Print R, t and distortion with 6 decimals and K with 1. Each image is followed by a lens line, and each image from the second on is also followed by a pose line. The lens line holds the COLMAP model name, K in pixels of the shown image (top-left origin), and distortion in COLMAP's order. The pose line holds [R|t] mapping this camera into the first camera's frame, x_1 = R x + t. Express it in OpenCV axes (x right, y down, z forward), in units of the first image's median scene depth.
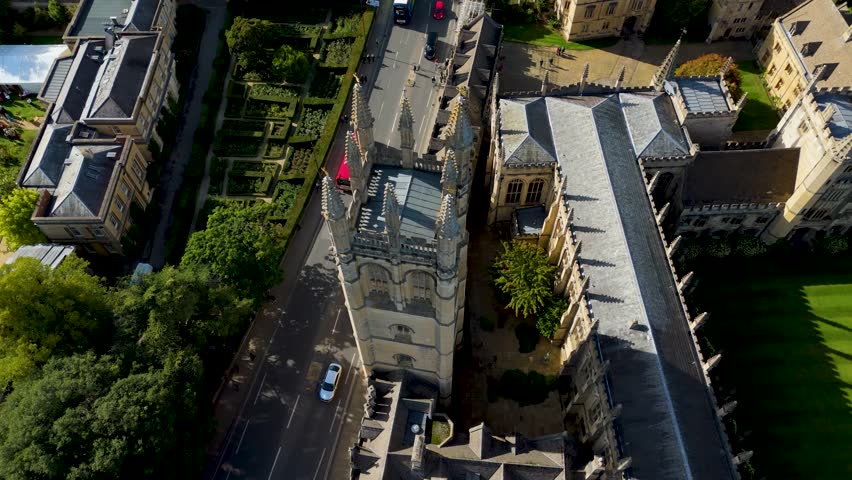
lens RADIAL K [[631.9, 0, 426.5], [0, 631.9, 239.9], [0, 0, 1]] dist [0.052016, -0.010072]
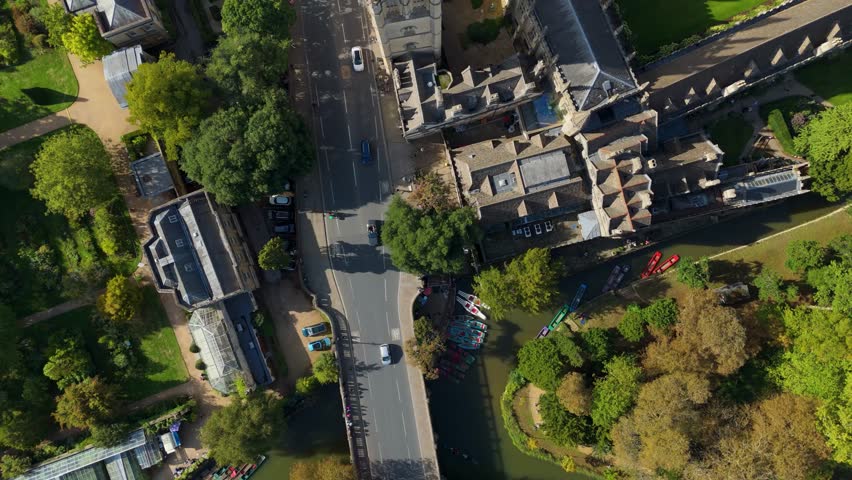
lens RADIAL K [[631.9, 0, 426.4], [0, 631.9, 239.6], [0, 0, 1]] dist [0.052016, -0.010072]
pose [[0.936935, -0.349476, -0.004389, -0.157818], [0.301874, 0.802857, 0.514094, -0.216847], [-0.176140, -0.482997, 0.857723, -0.571722]]
